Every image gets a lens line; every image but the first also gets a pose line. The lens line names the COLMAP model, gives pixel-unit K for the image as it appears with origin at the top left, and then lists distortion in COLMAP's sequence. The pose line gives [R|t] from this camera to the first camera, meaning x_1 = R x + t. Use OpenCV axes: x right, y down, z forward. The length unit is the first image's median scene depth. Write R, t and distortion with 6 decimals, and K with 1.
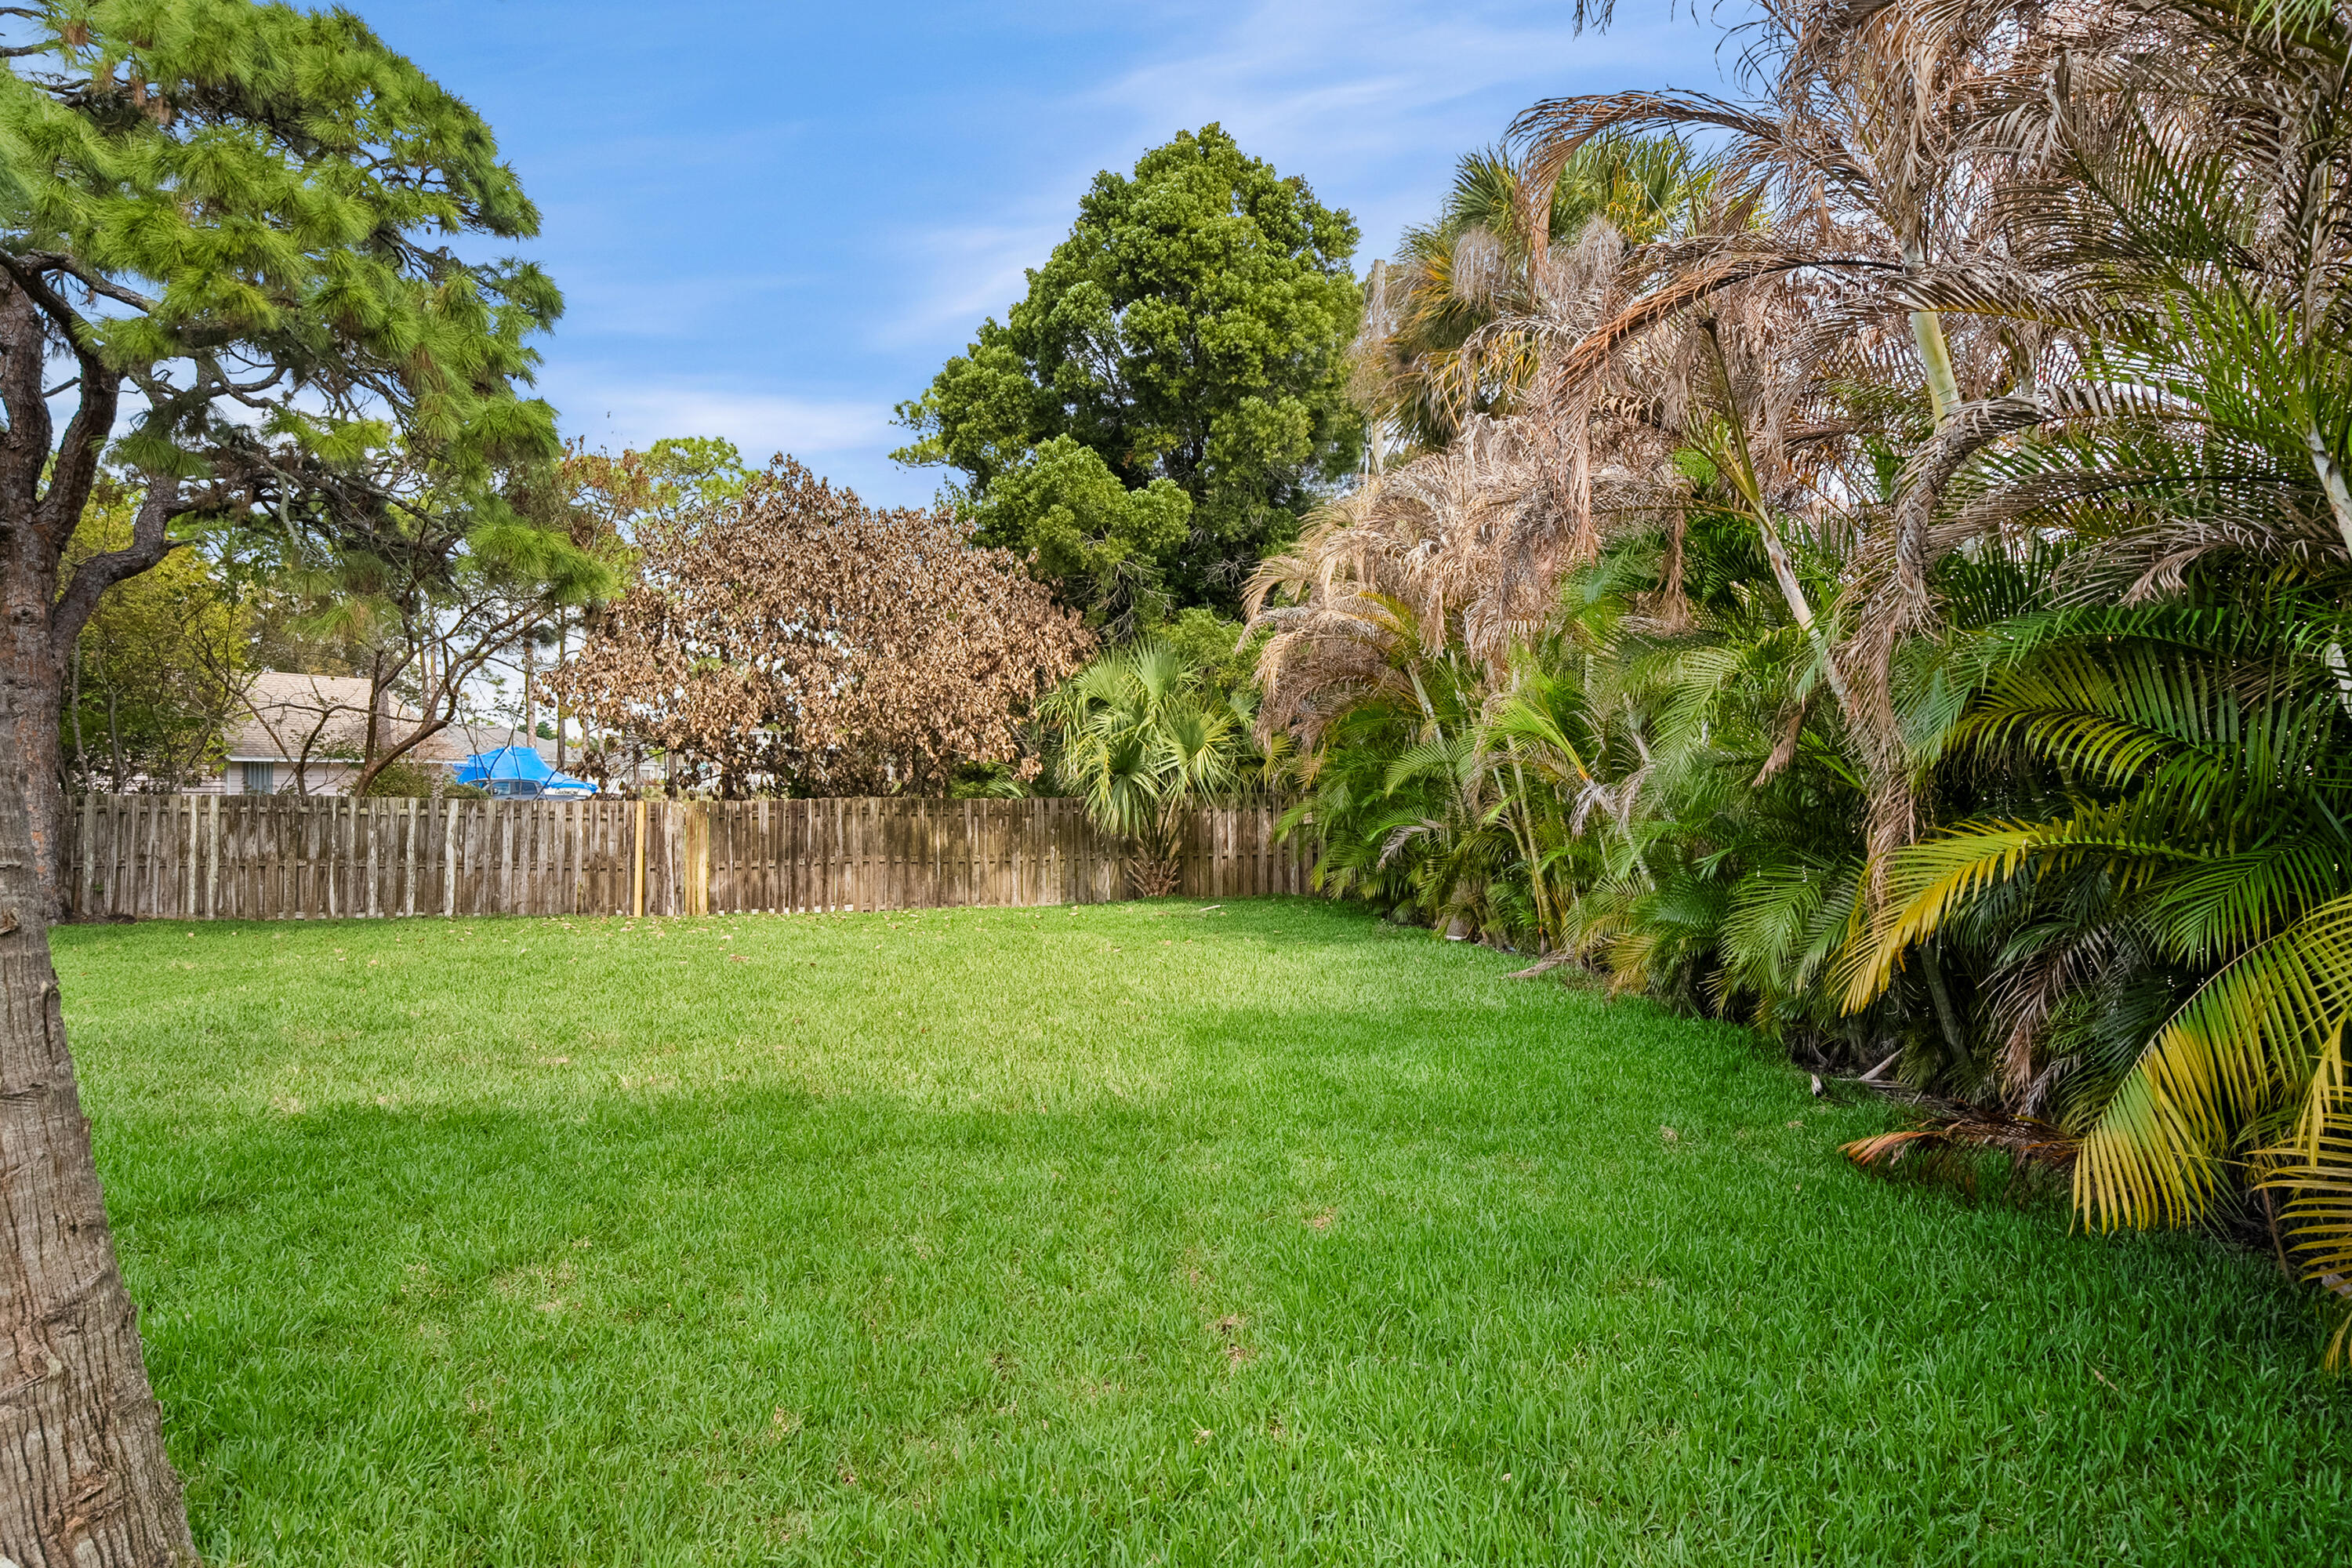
lens RADIAL K [[1443.8, 0, 1176.0], [0, 1443.8, 784.0], [0, 0, 1]] dist [-0.000497, -0.000043]
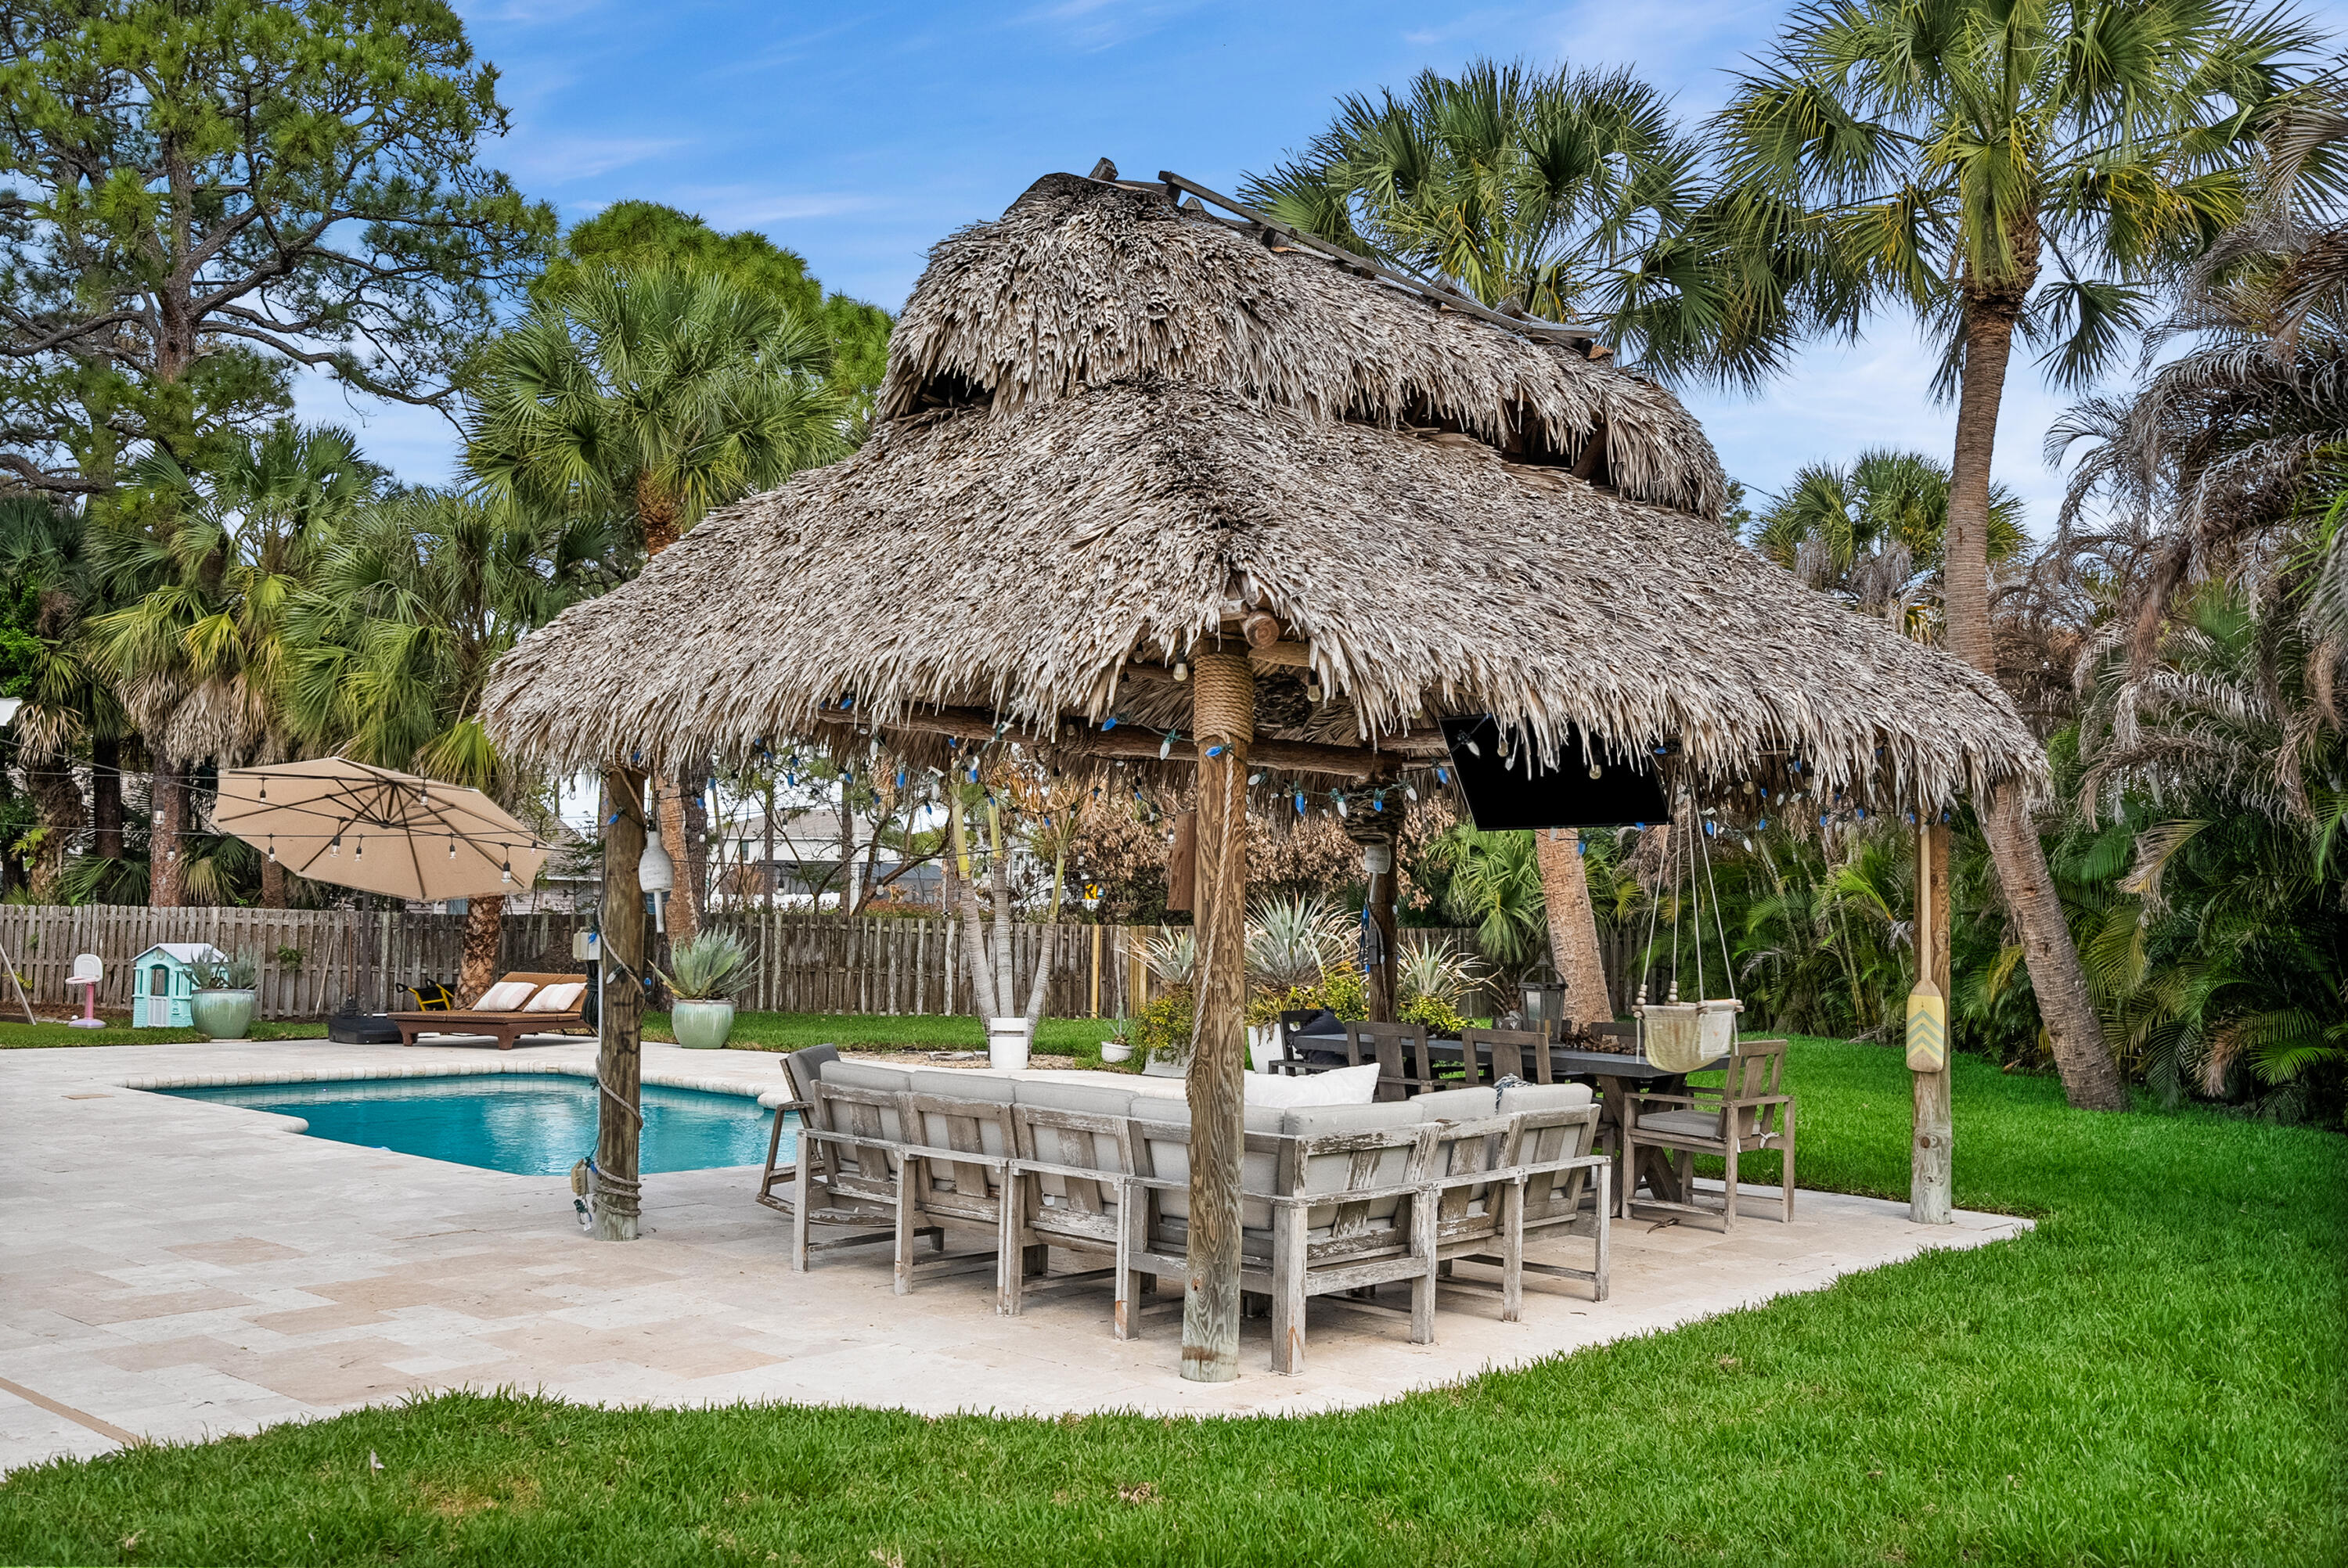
lens RADIAL K [[2236.4, 0, 1174.0], [0, 2236.4, 784.0], [0, 0, 1]] dist [-0.005619, 0.000516]
pose [[0.999700, 0.016397, -0.018175, -0.286832], [-0.017441, 0.998115, -0.058837, 0.003343], [0.017176, 0.059136, 0.998102, -0.915694]]
